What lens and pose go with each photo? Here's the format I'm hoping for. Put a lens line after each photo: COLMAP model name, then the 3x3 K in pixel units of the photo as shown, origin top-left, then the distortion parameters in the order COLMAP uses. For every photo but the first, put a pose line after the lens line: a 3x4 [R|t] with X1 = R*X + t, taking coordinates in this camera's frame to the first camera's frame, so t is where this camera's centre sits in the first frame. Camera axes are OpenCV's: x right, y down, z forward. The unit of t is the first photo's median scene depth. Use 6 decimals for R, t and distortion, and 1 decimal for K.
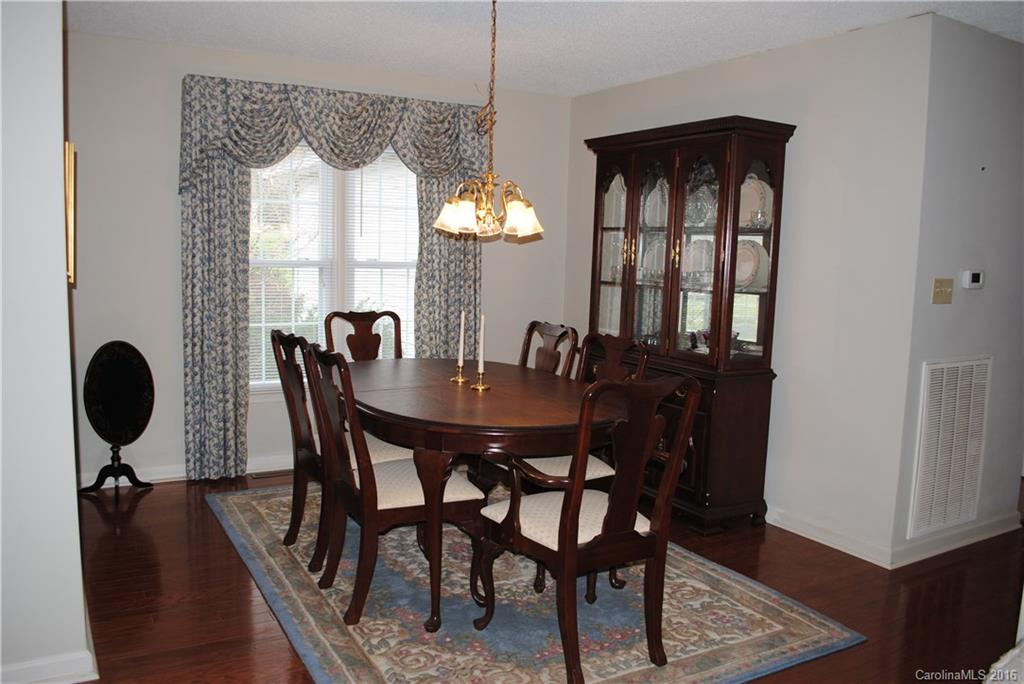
lens RADIAL K [[812.4, 0, 505.7], [0, 812.4, 346.1], [0, 0, 1]] dist [-0.071638, -0.000710]
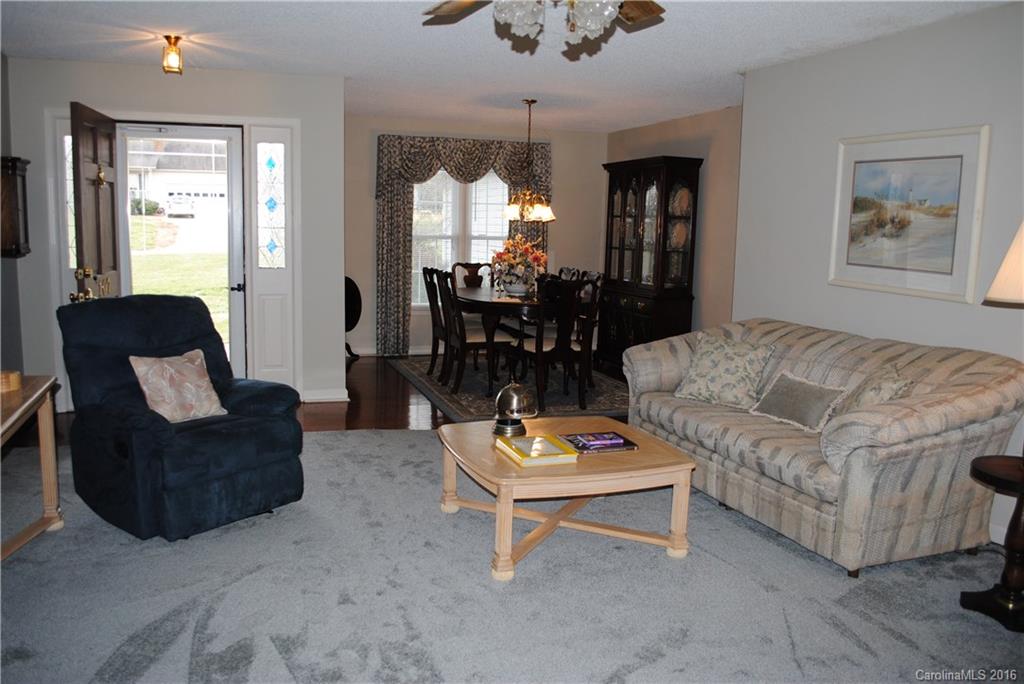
lens RADIAL K [[812.4, 0, 513.8], [0, 812.4, 338.7], [0, 0, 1]] dist [-0.071638, -0.000710]
pose [[0.983959, 0.019784, -0.177293, 0.237877], [-0.017288, 0.999729, 0.015611, 0.096316], [0.177554, -0.012295, 0.984034, -0.768684]]
